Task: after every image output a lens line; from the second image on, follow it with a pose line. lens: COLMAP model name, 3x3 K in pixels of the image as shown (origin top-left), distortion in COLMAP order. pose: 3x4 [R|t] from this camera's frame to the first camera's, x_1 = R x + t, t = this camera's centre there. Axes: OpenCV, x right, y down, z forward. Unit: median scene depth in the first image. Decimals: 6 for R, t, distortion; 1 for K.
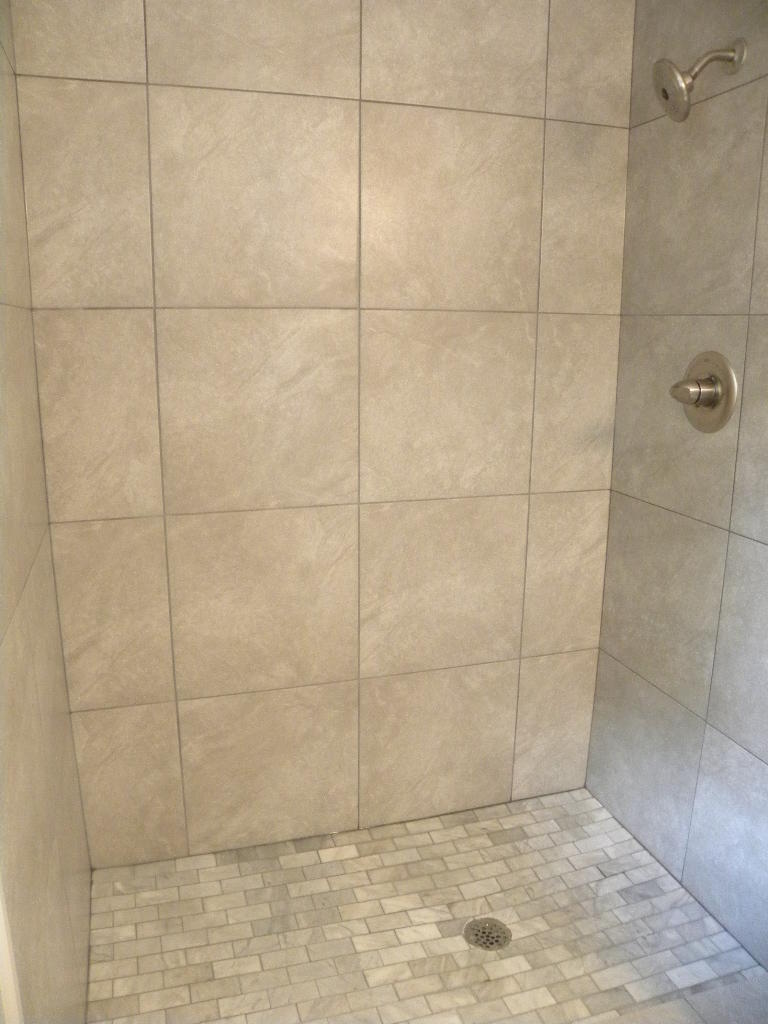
lens RADIAL K [[792.3, 0, 373.1], [0, 792.3, 549.1], [0, 0, 1]] dist [-0.142955, 0.079283]
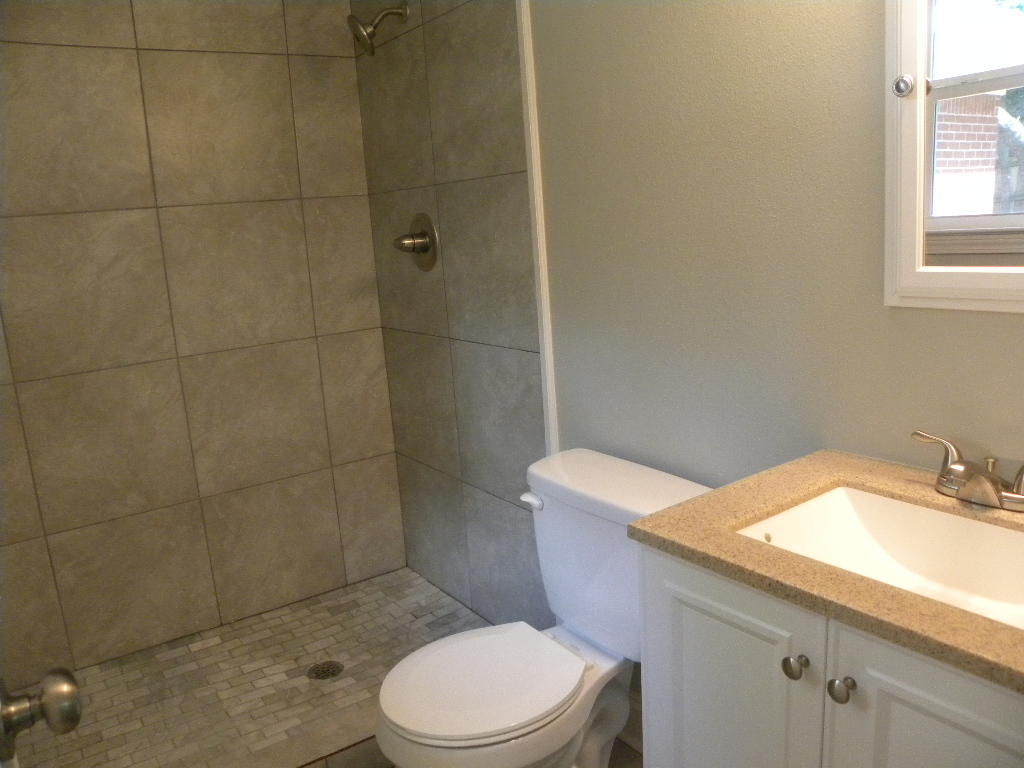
lens RADIAL K [[792.3, 0, 511.4], [0, 792.3, 404.8], [0, 0, 1]] dist [-0.142955, 0.079283]
pose [[0.946148, -0.135554, 0.293989, 0.116296], [0.149354, 0.988470, -0.024898, 0.130835], [-0.287224, 0.067466, 0.955485, -0.347168]]
